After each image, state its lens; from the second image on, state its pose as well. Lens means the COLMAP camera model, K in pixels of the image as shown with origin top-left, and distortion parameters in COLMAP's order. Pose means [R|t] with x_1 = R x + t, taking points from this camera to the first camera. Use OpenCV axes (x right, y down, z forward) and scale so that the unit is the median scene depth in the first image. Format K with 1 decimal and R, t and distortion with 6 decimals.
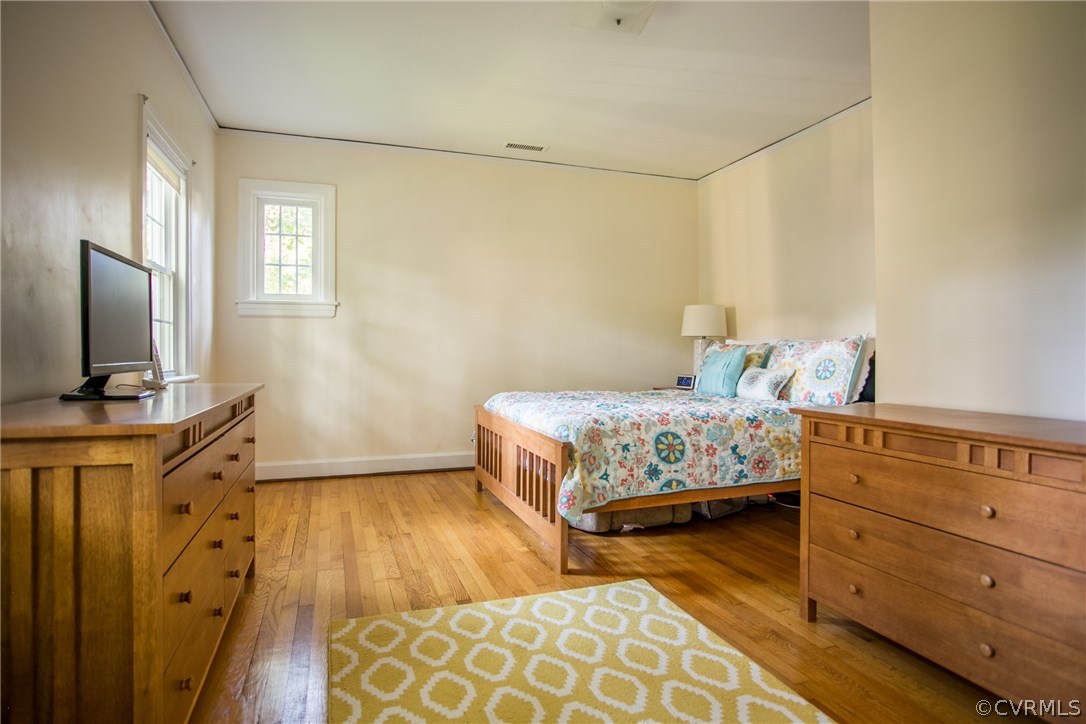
lens RADIAL K [[605.1, 0, 543.0], [0, 605.1, 360.5], [0, 0, 1]] dist [-0.049461, 0.002389]
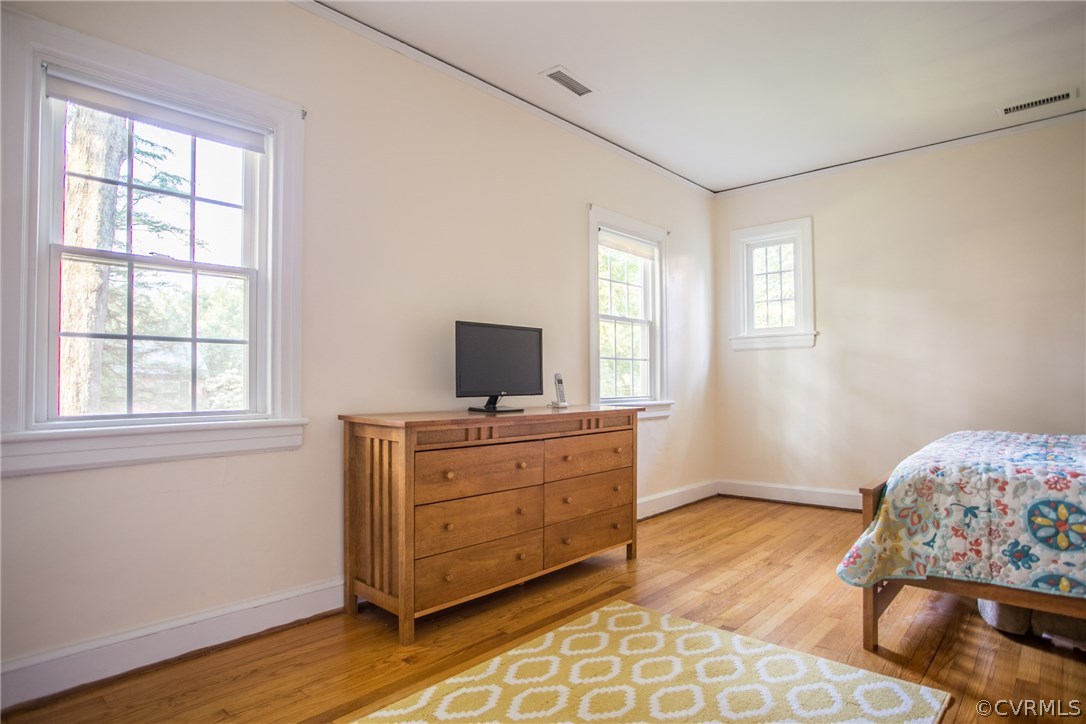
lens RADIAL K [[603.1, 0, 542.6], [0, 603.1, 361.1], [0, 0, 1]] dist [-0.006298, 0.002456]
pose [[0.478207, -0.034892, -0.877554, 0.534956], [-0.005240, 0.999079, -0.042579, -0.003037], [0.878232, 0.024960, 0.477584, 0.196043]]
